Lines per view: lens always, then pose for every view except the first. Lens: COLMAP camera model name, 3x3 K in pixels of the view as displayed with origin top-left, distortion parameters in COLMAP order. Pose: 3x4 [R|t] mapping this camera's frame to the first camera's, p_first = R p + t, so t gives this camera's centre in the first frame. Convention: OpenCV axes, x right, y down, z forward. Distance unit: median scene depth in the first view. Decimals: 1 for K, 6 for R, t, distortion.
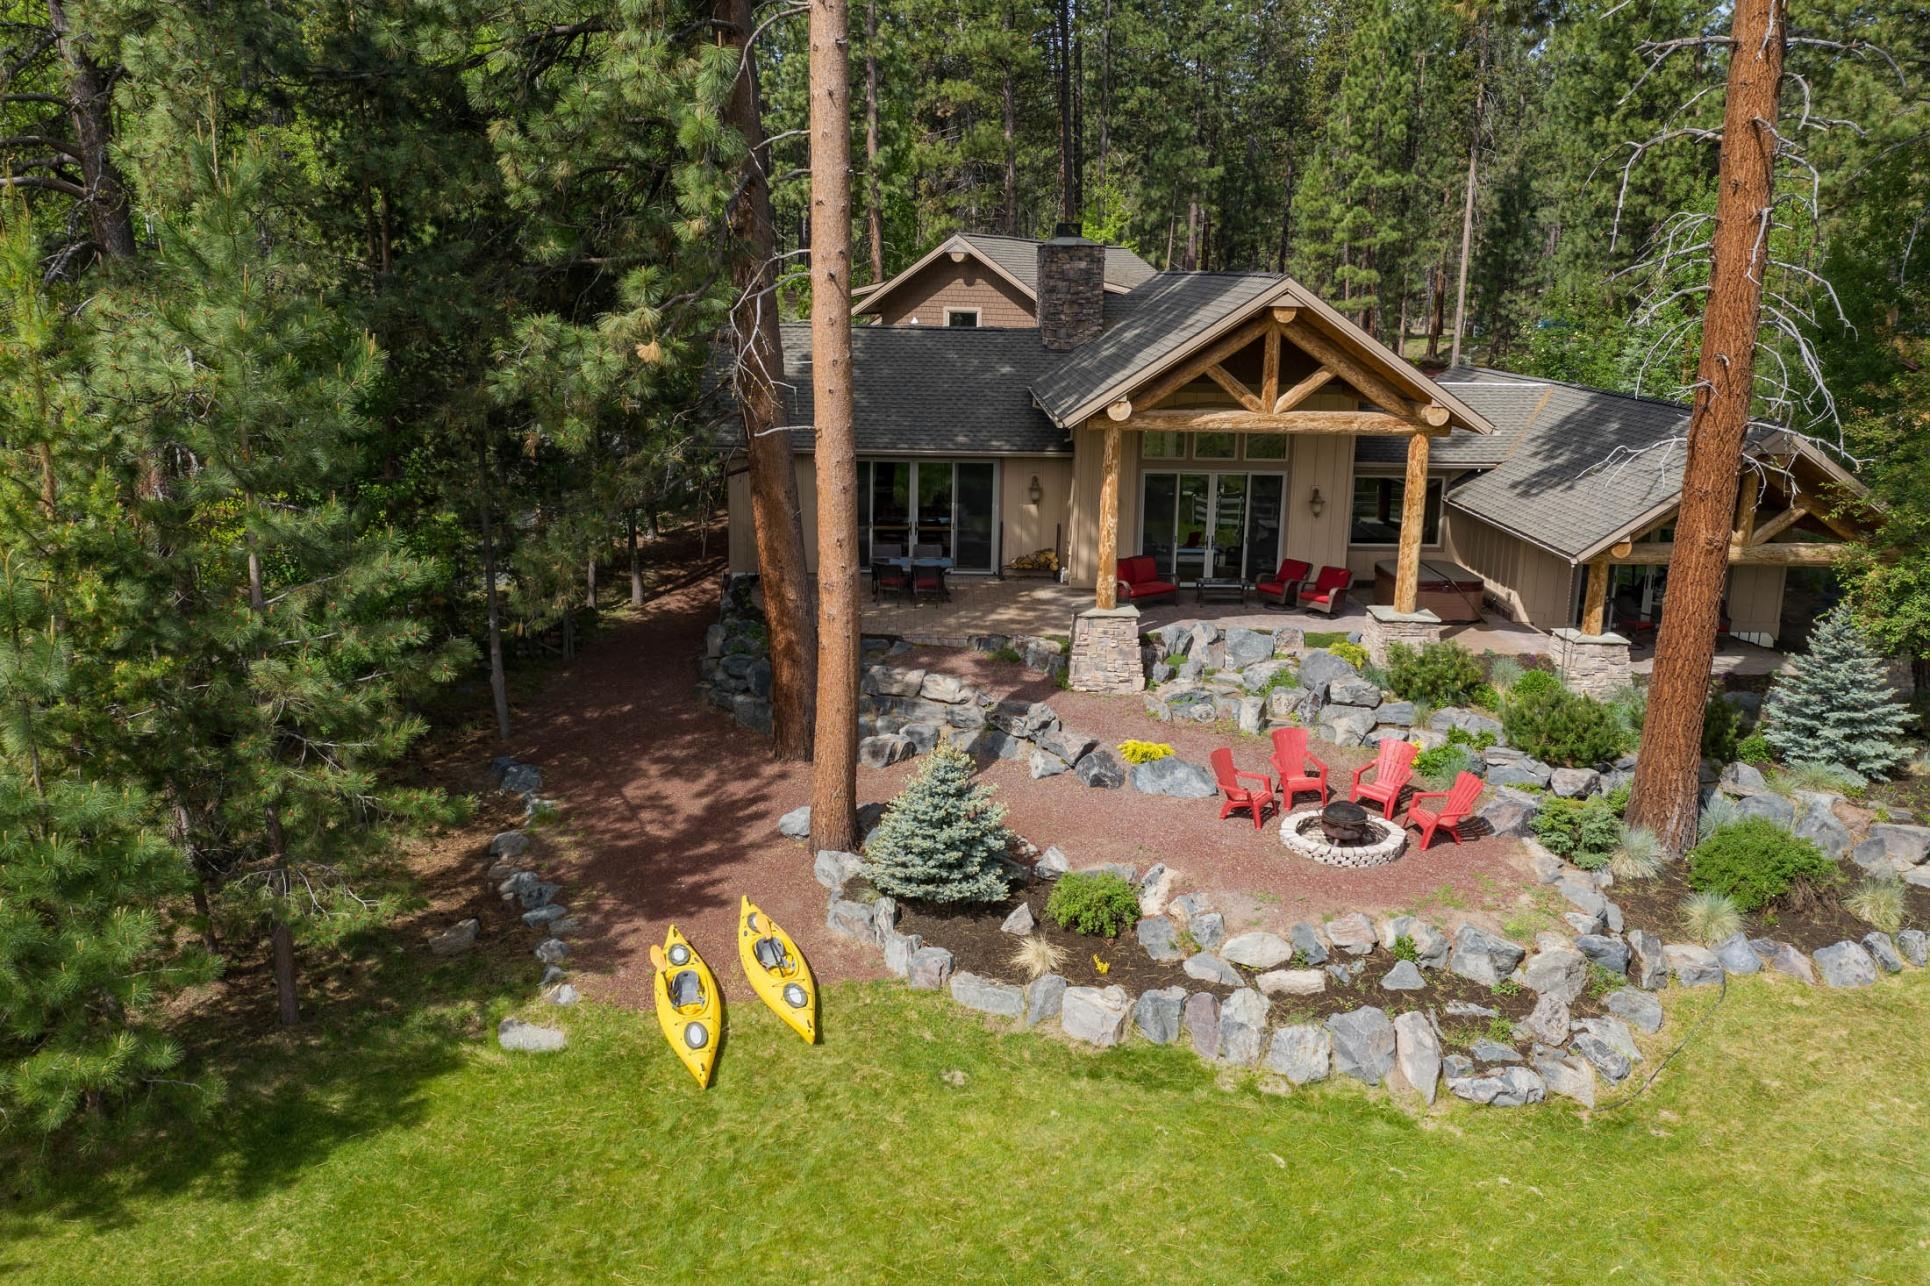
lens RADIAL K [[1504.8, 0, 965.0], [0, 1504.8, 643.0], [0, 0, 1]] dist [-0.012971, -0.001370]
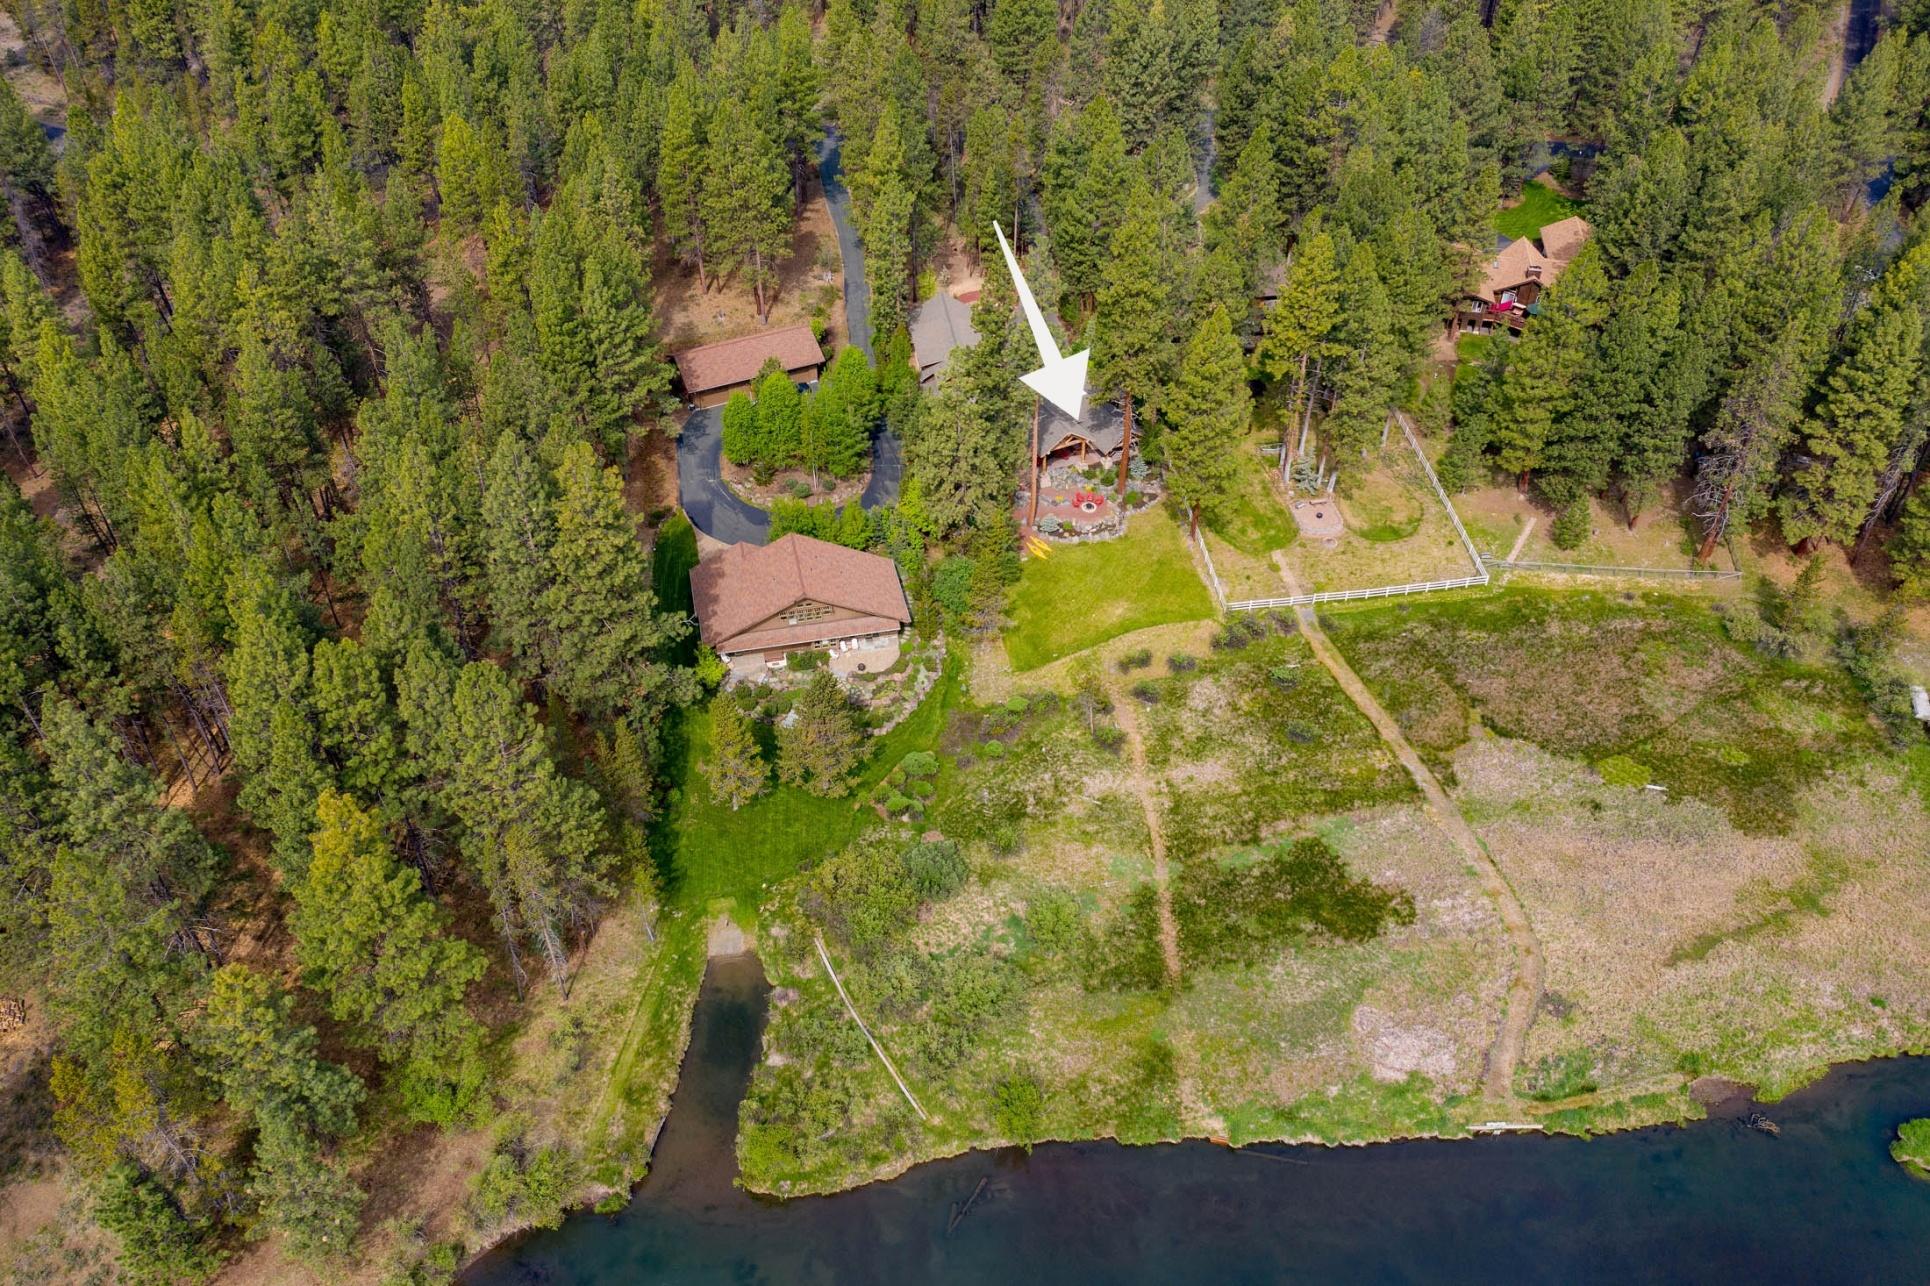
lens RADIAL K [[1504.8, 0, 965.0], [0, 1504.8, 643.0], [0, 0, 1]] dist [-0.012971, -0.001370]
pose [[0.887192, -0.309921, 0.341818, -2.885139], [0.113228, 0.864413, 0.489866, -2.840086], [-0.447292, -0.395902, 0.801992, -4.747080]]
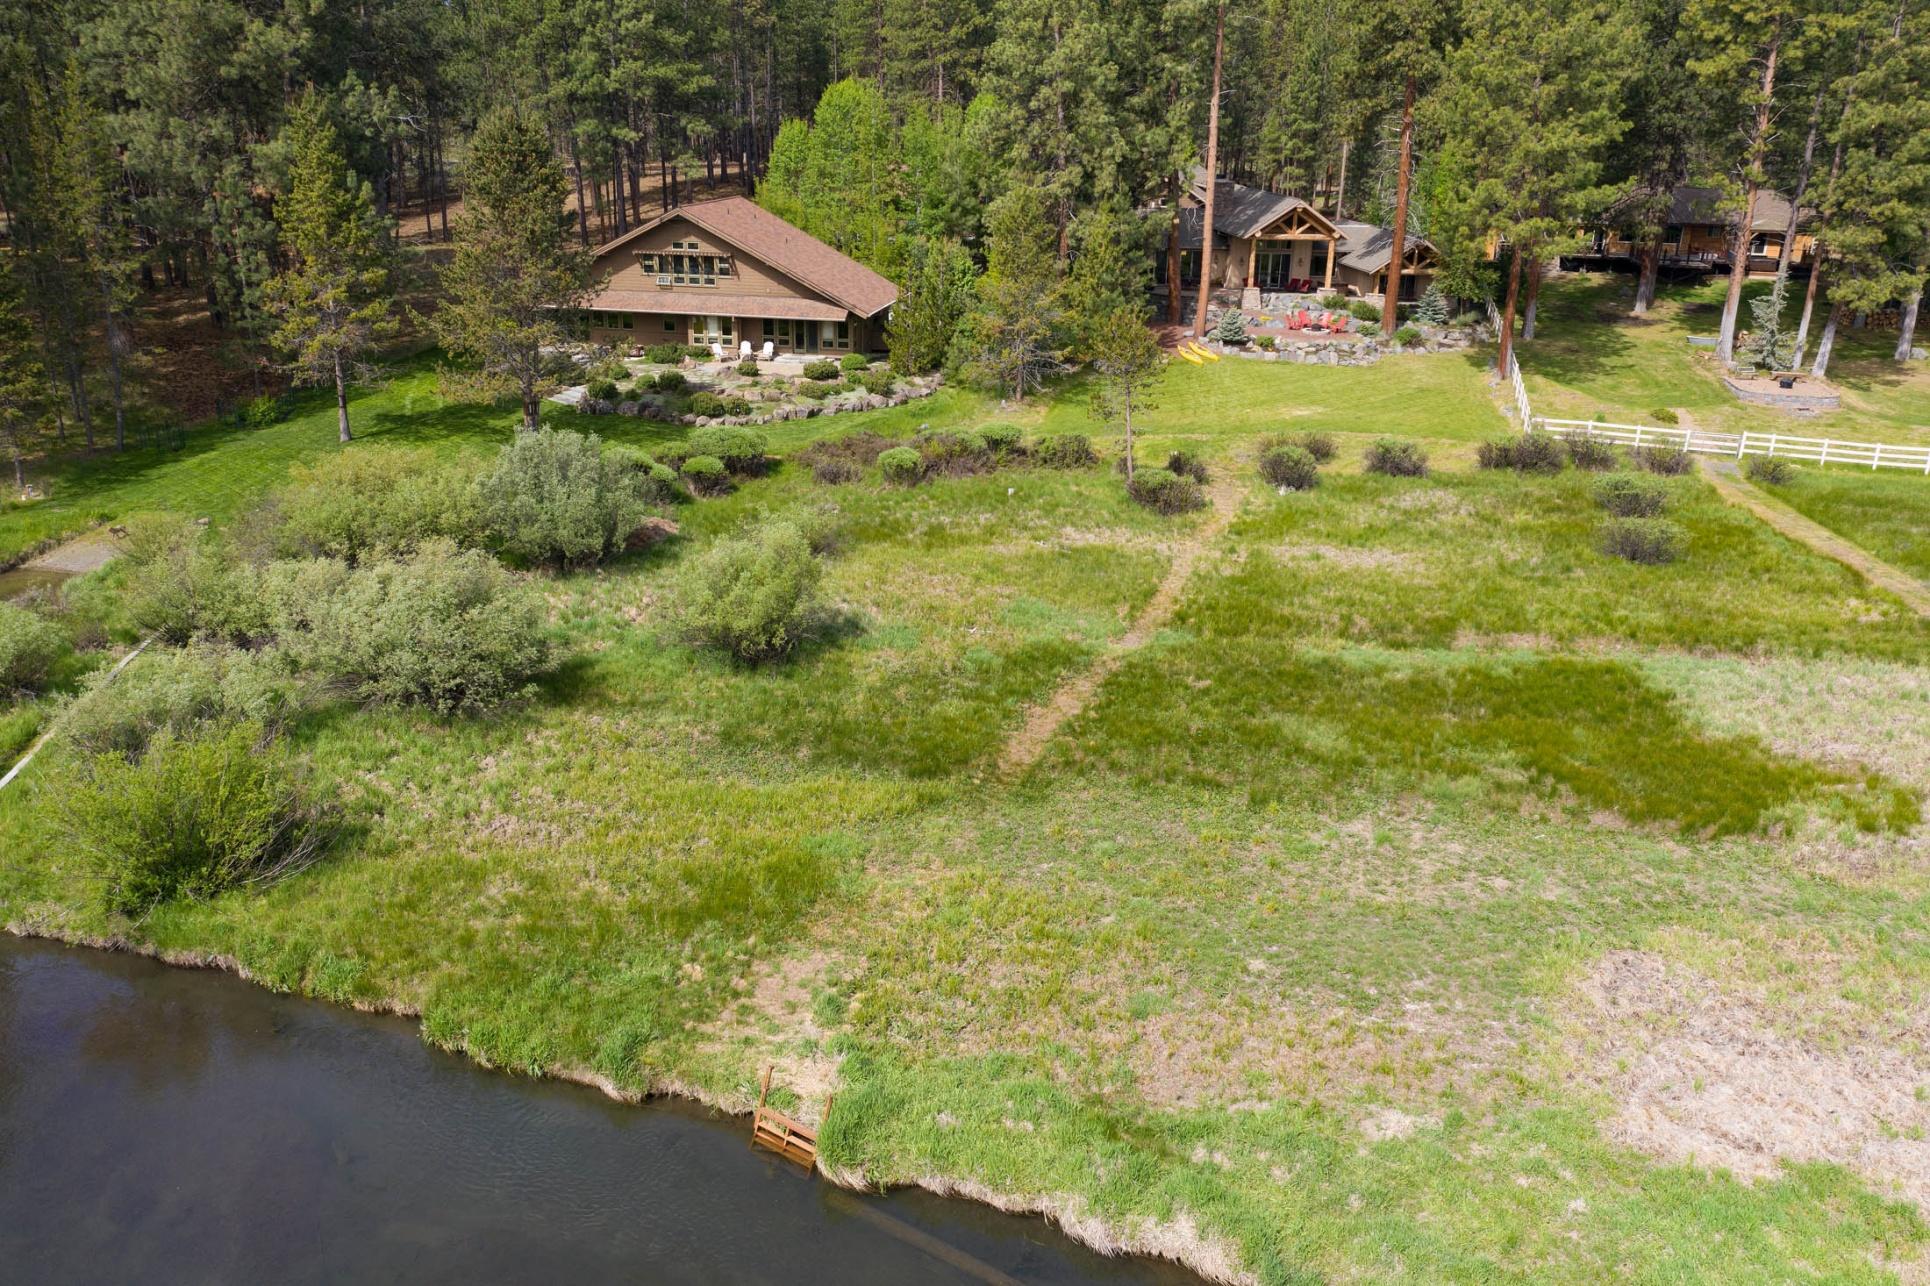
lens RADIAL K [[1504.8, 0, 965.0], [0, 1504.8, 643.0], [0, 0, 1]] dist [-0.012971, -0.001370]
pose [[0.996783, -0.024056, 0.076448, -0.985019], [0.015854, 0.994225, 0.106137, 0.478493], [-0.078560, -0.104583, 0.991408, -2.942110]]
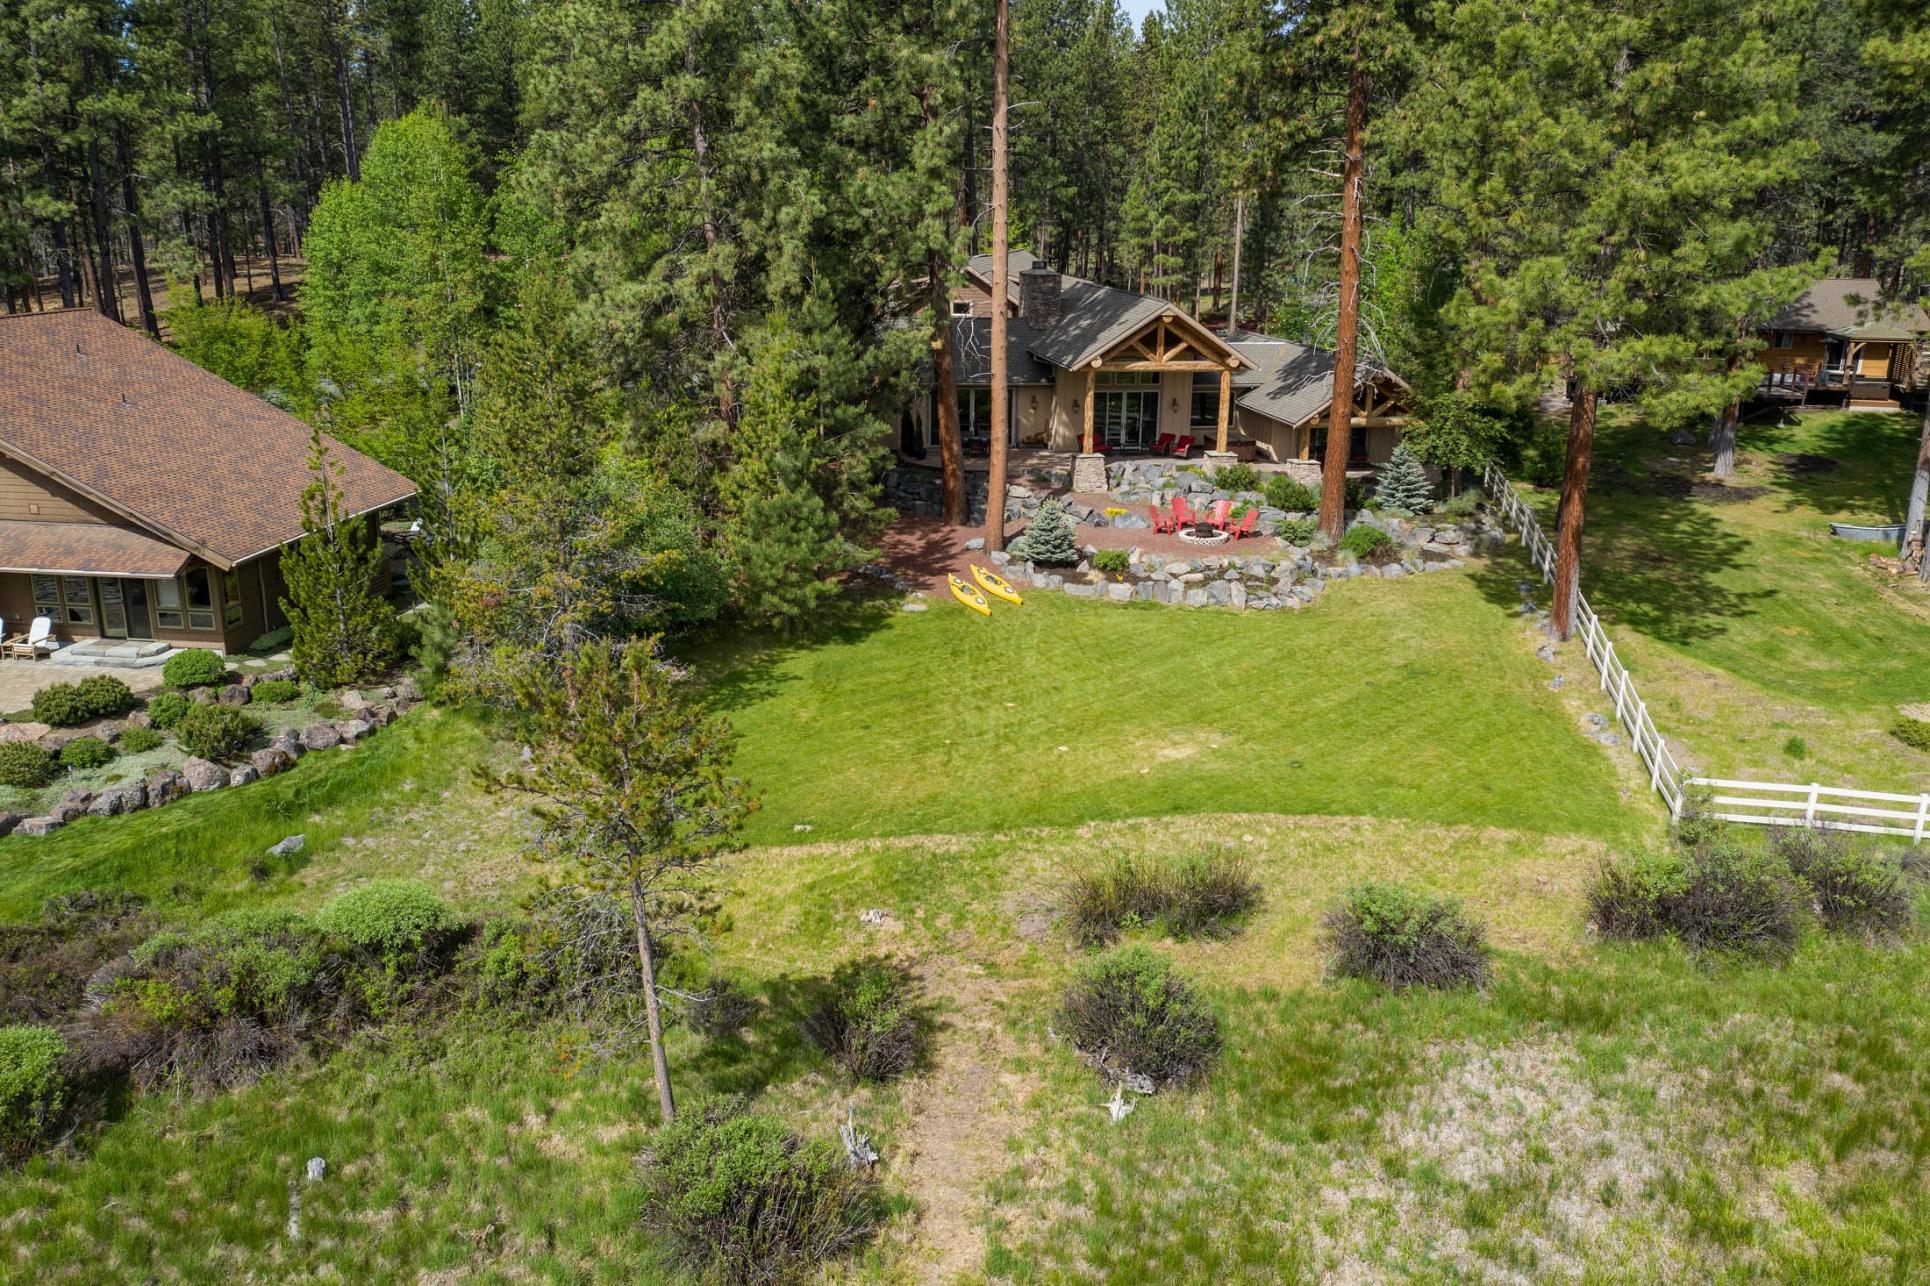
lens RADIAL K [[1504.8, 0, 965.0], [0, 1504.8, 643.0], [0, 0, 1]] dist [-0.012971, -0.001370]
pose [[0.989466, -0.043069, 0.138213, -0.413928], [0.037245, 0.998317, 0.044452, 0.153342], [-0.139895, -0.038836, 0.989404, -1.188987]]
